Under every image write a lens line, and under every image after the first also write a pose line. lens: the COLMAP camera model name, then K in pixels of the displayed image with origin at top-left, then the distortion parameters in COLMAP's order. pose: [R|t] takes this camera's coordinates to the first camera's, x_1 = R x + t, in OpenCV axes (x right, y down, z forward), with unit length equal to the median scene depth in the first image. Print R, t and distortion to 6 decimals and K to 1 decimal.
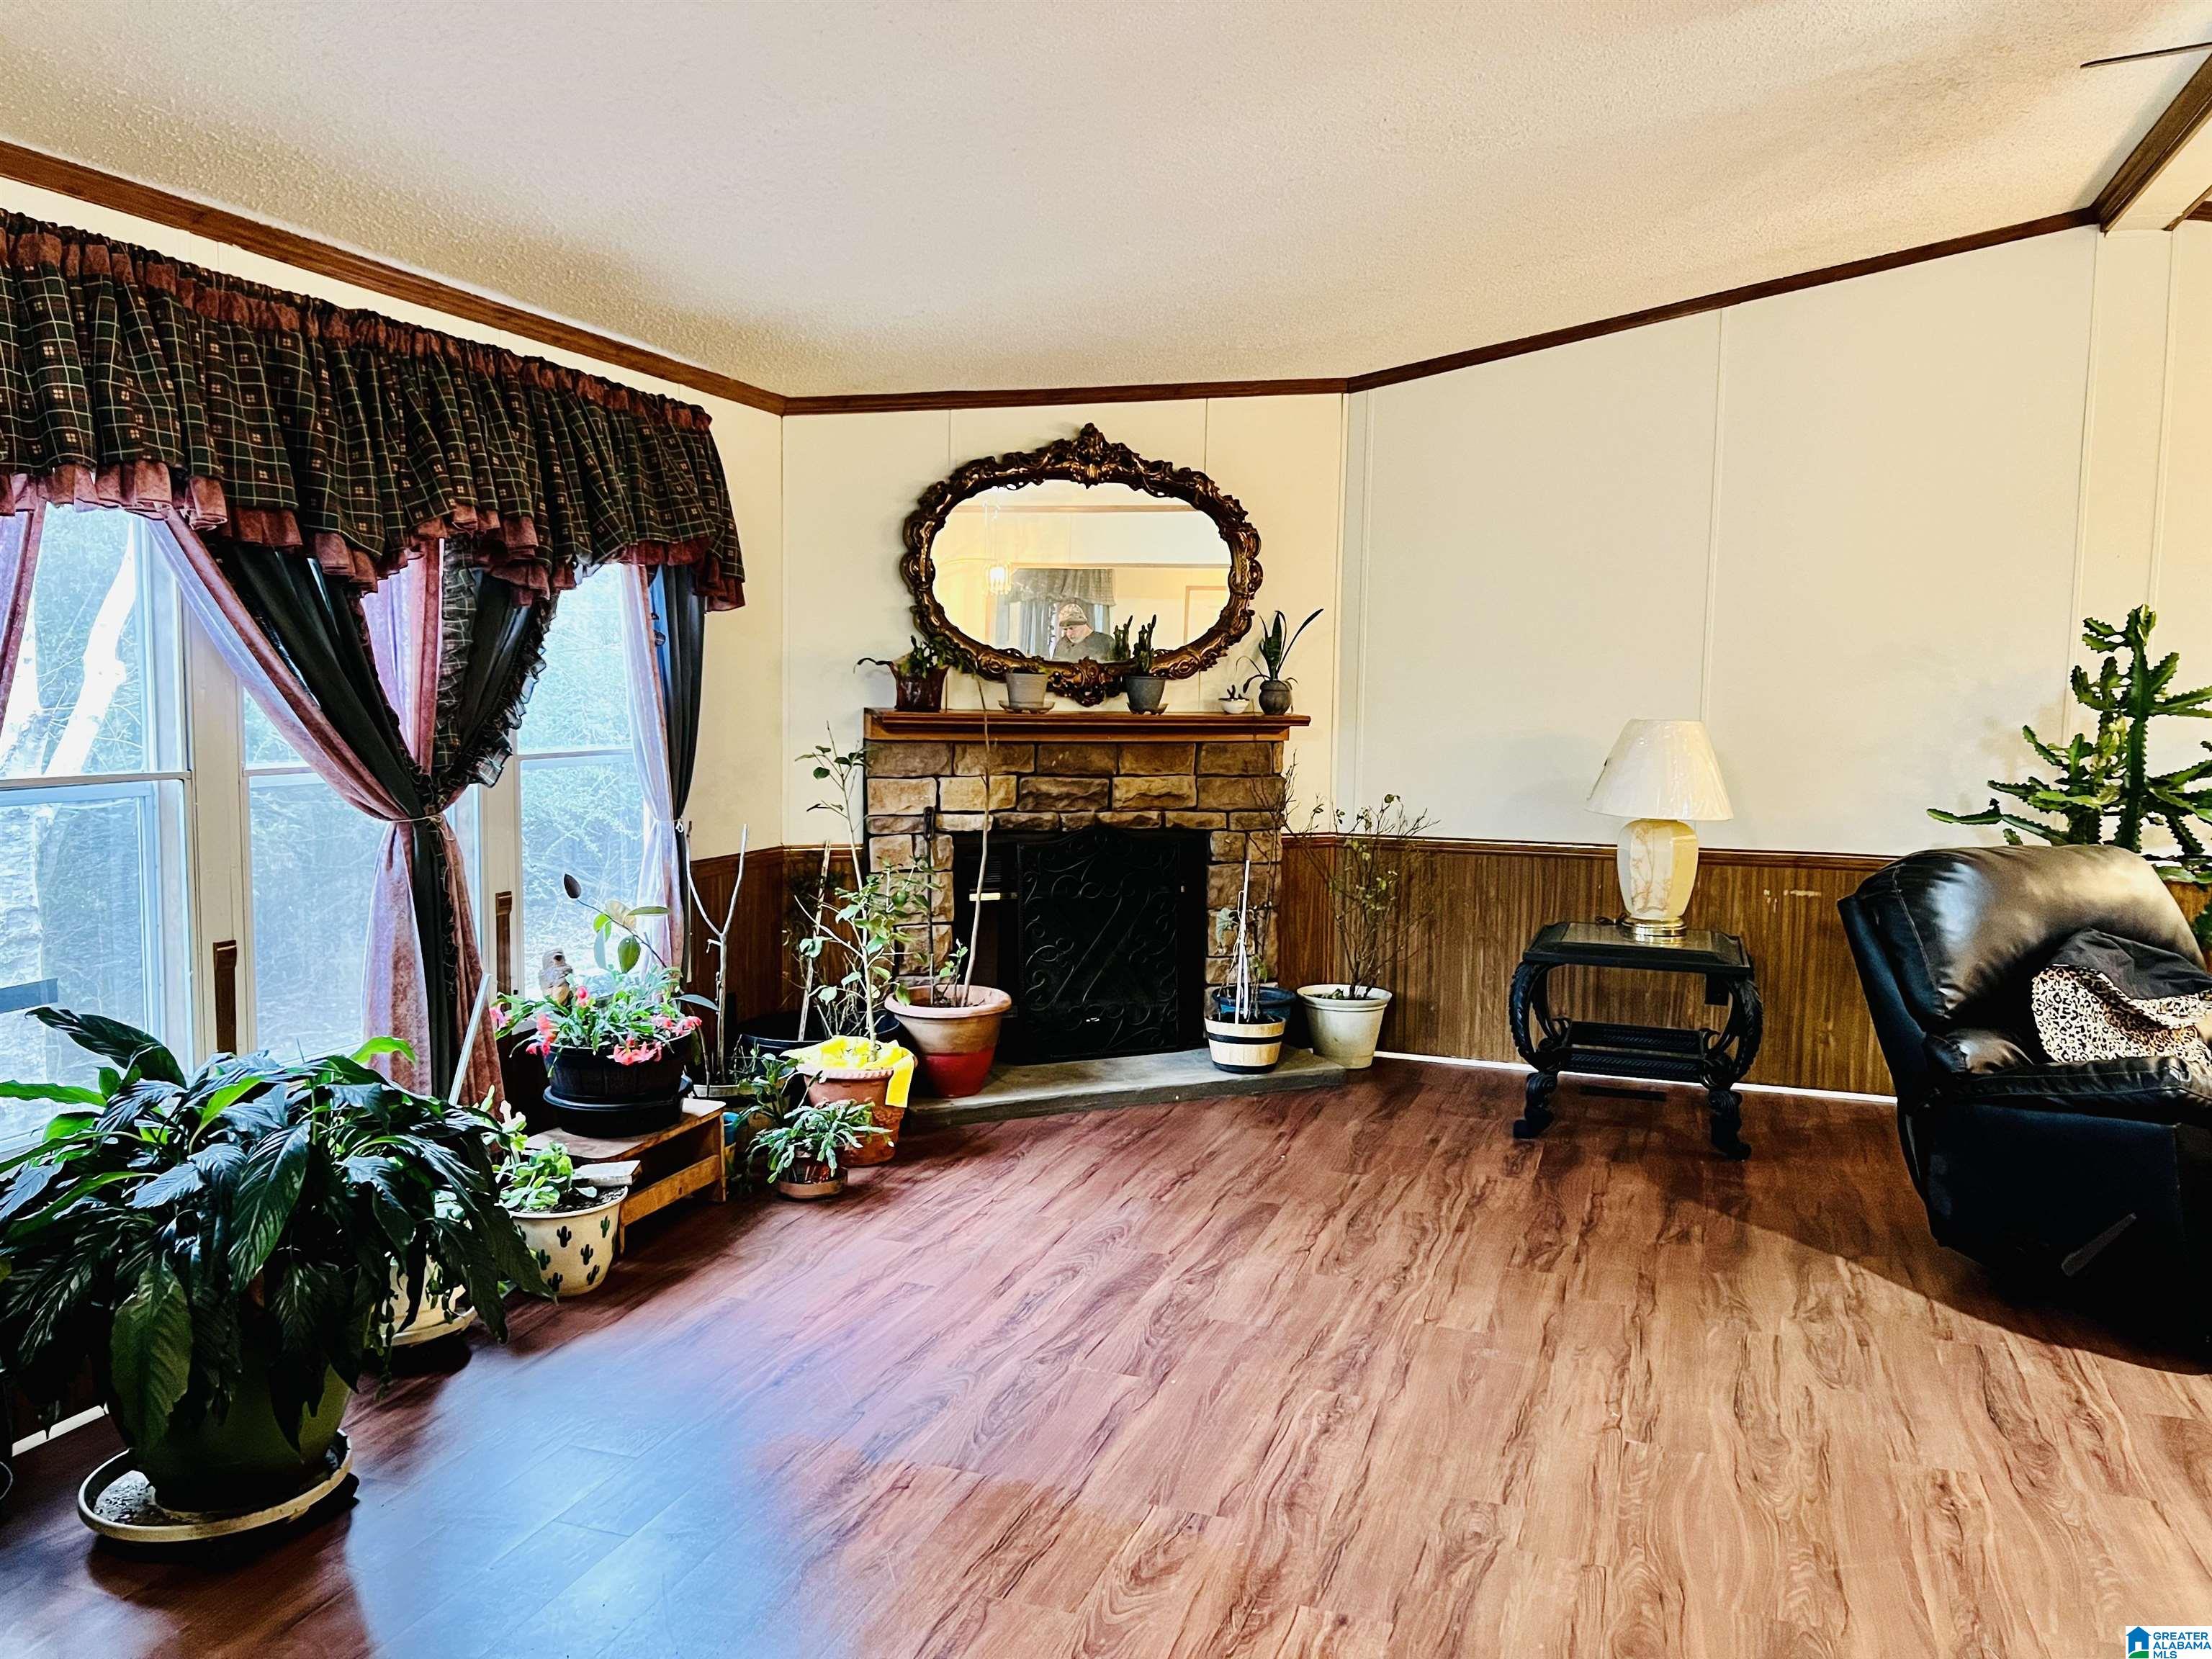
lens RADIAL K [[1624.1, 0, 1092.3], [0, 1624.1, 833.1], [0, 0, 1]] dist [0.042410, -0.043165]
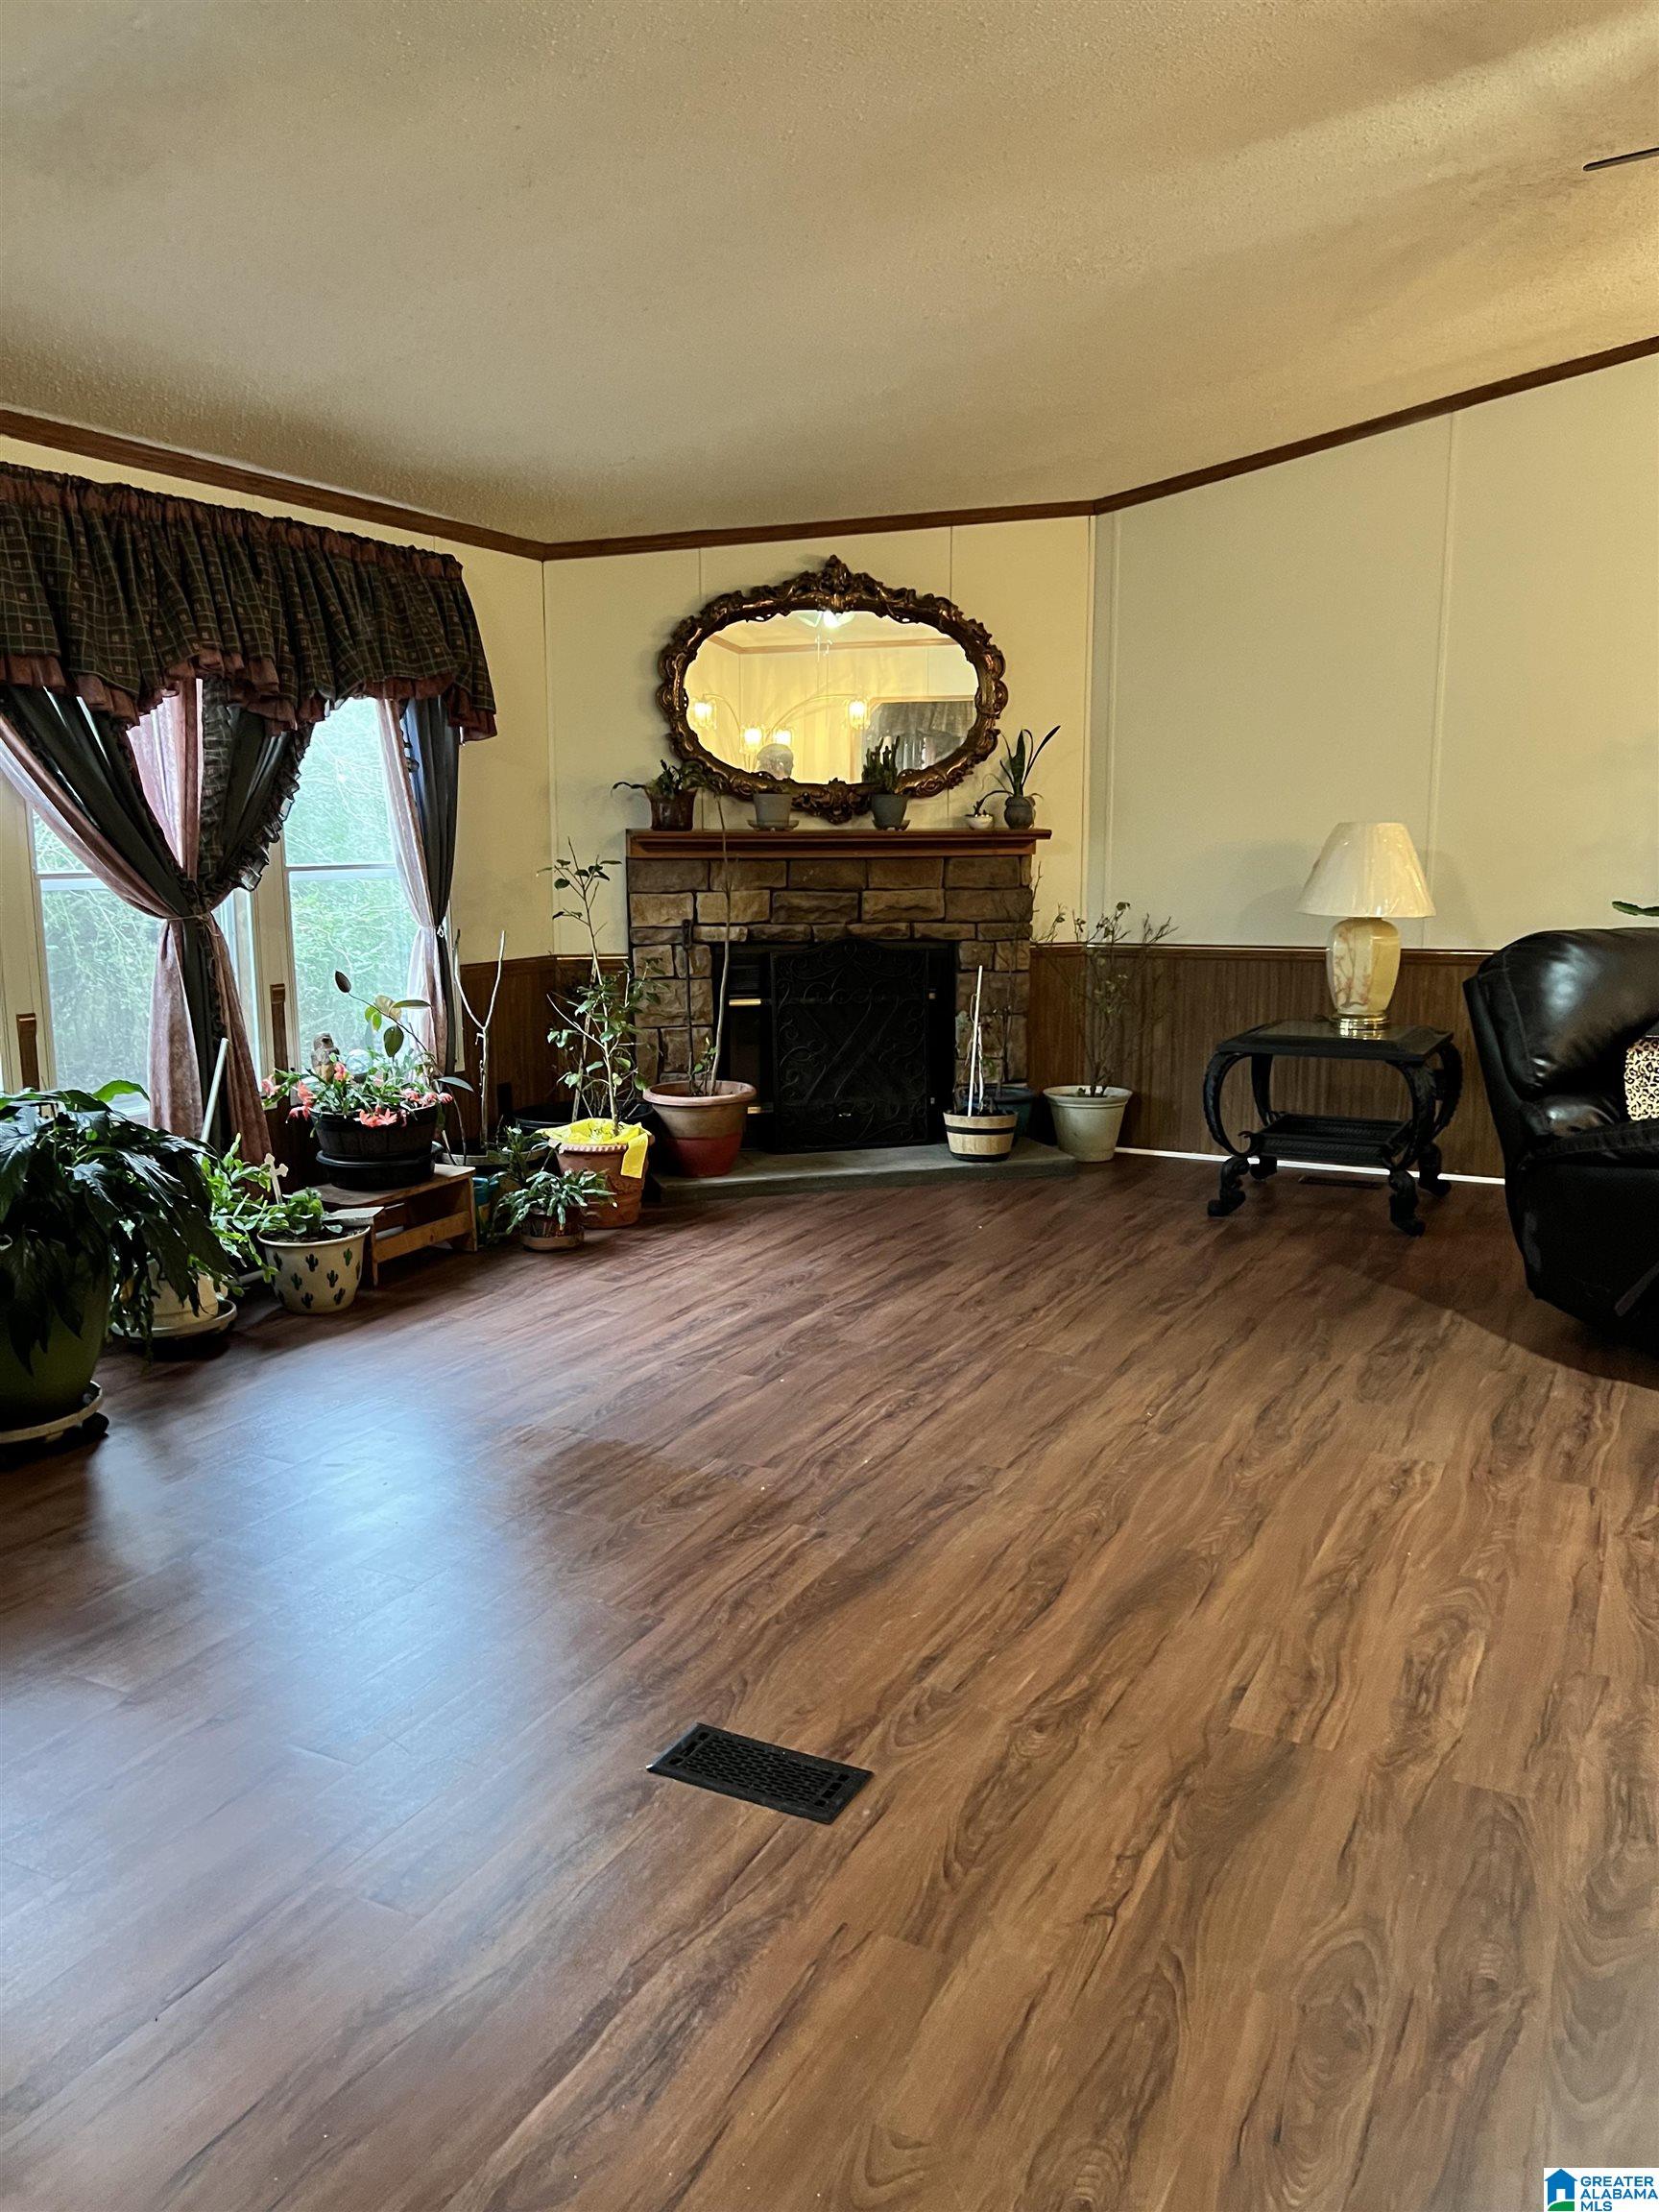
lens RADIAL K [[1624.1, 0, 830.4], [0, 1624.1, 1114.6], [0, 0, 1]] dist [0.042410, -0.043165]
pose [[0.990274, 0.001953, -0.139115, 0.191197], [0.009047, 0.996881, 0.078393, 0.039253], [0.138834, -0.078889, 0.987168, -0.111834]]
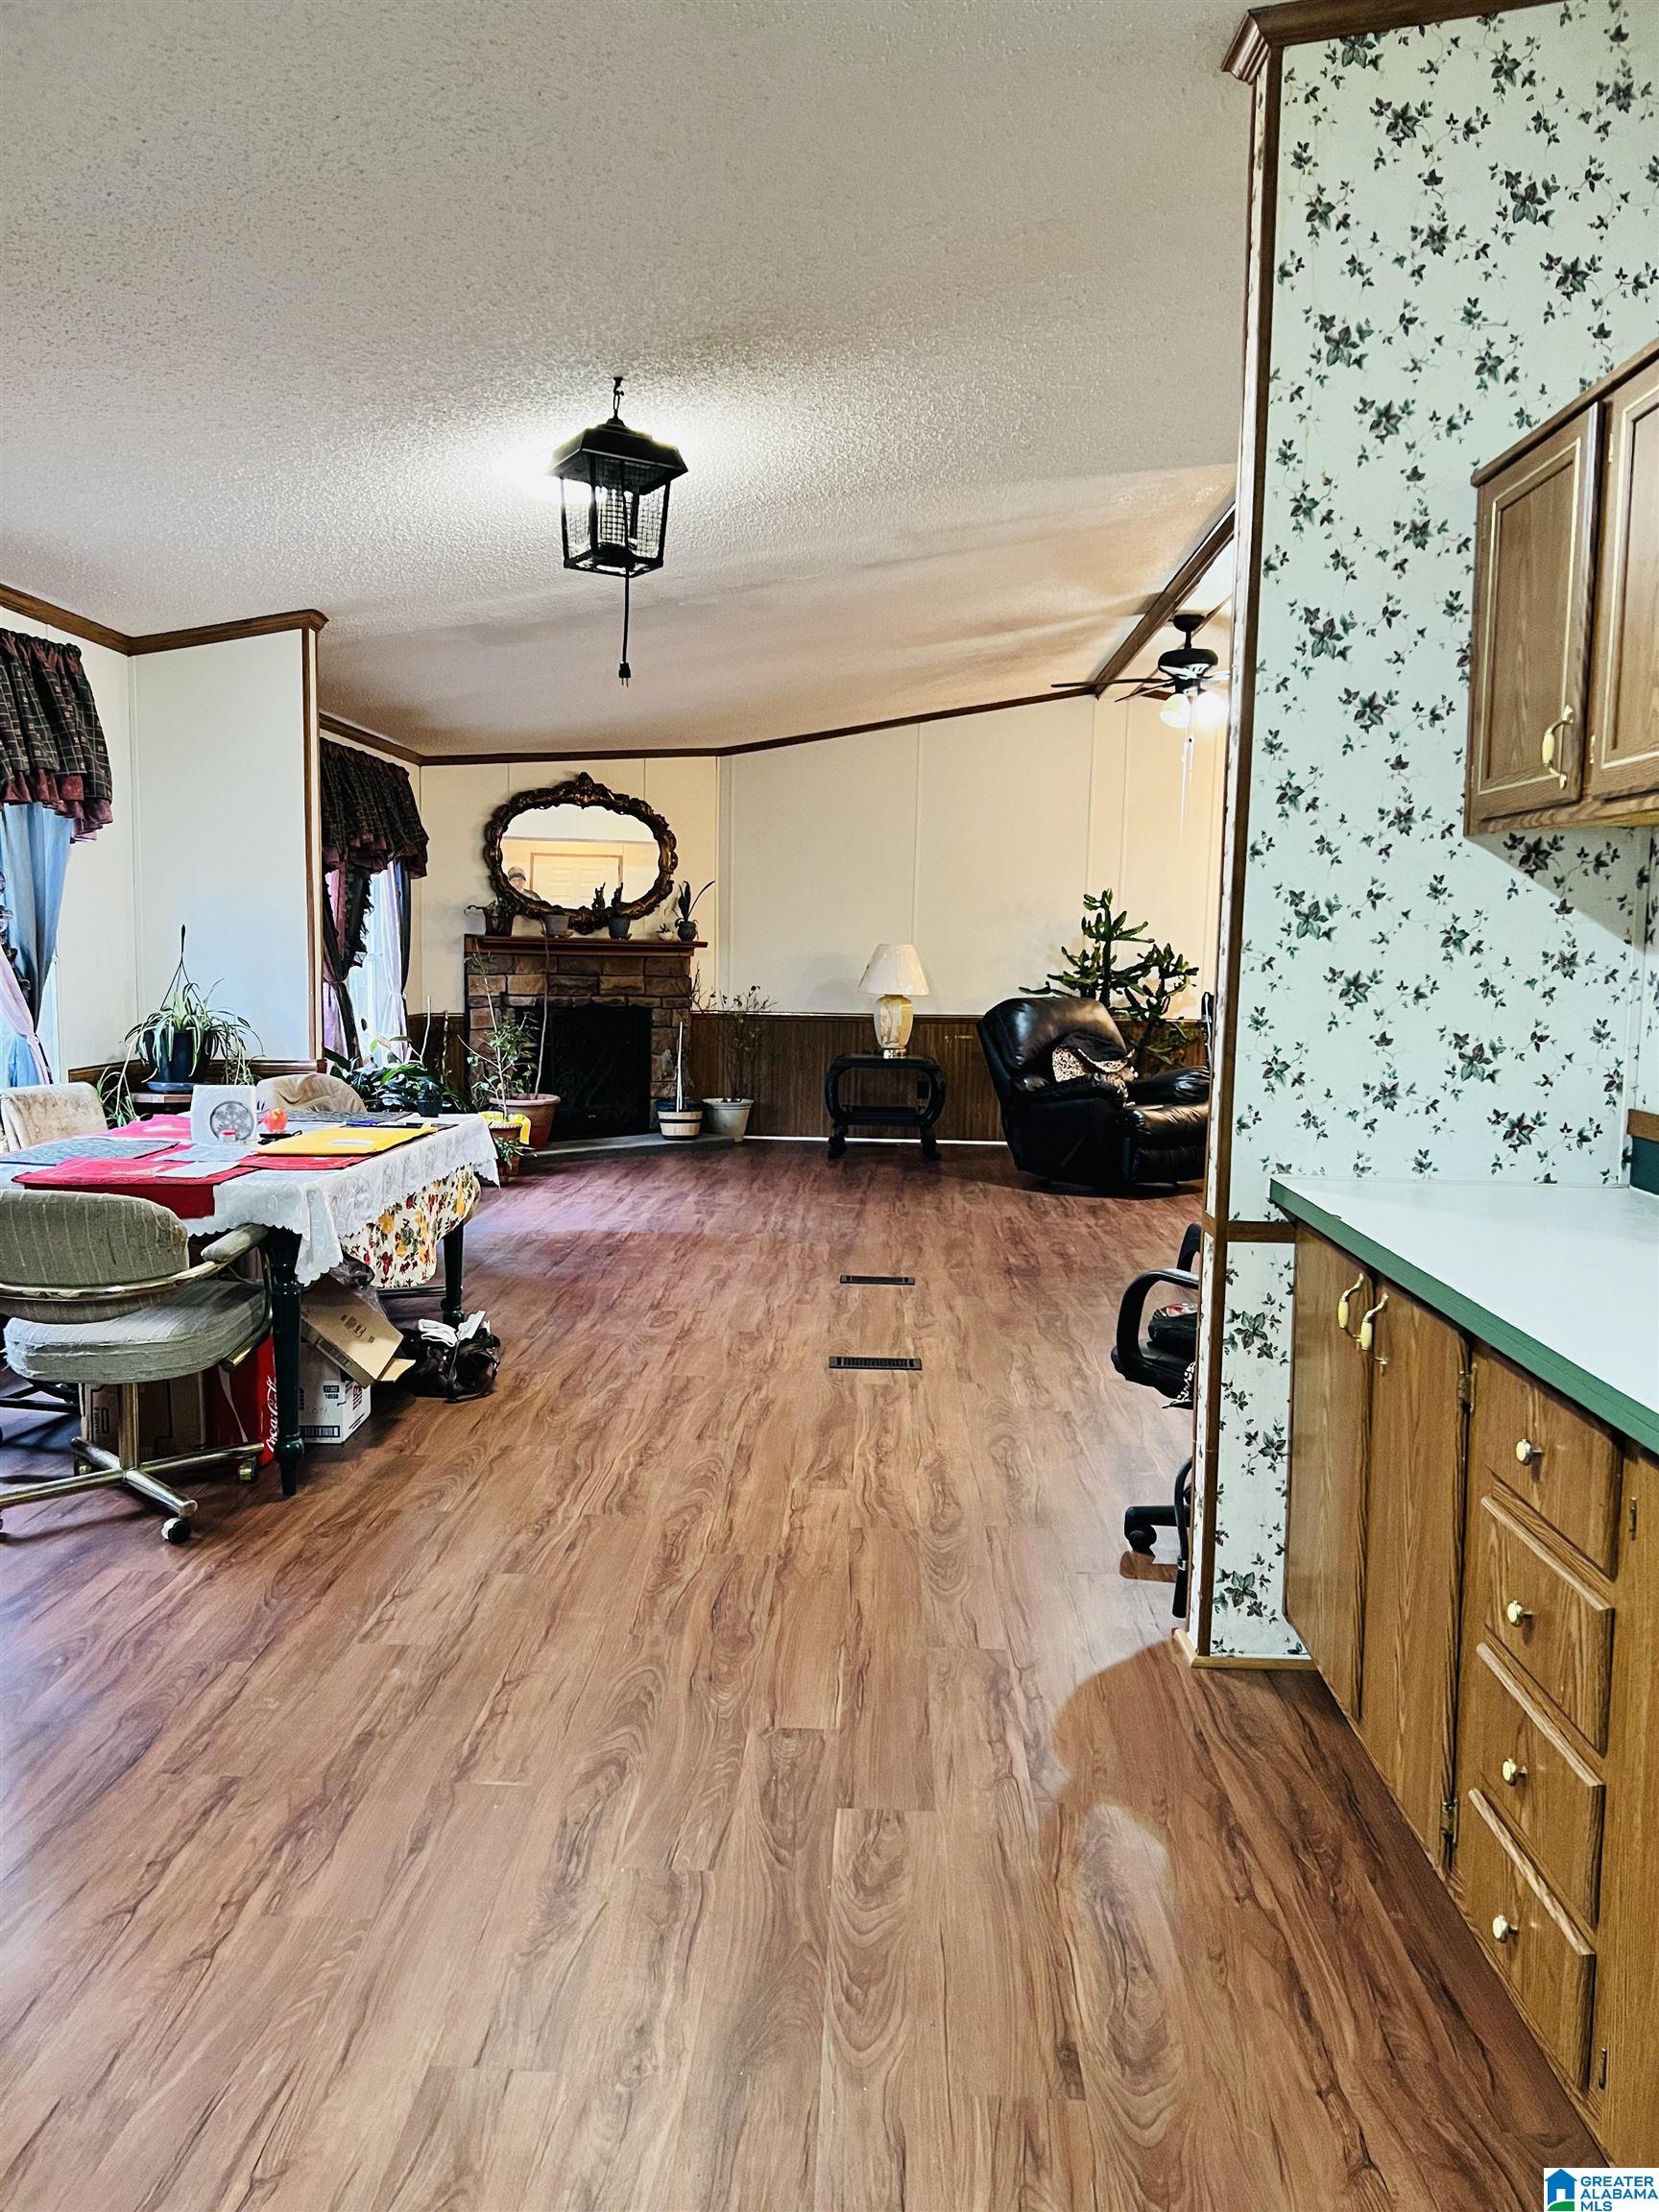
lens RADIAL K [[1624.1, 0, 835.2], [0, 1624.1, 1128.8], [0, 0, 1]] dist [0.042410, -0.043165]
pose [[0.950249, -0.030644, 0.309981, -0.390827], [0.021759, 0.999248, 0.032079, 0.105234], [-0.310731, -0.023738, 0.950201, -0.981973]]
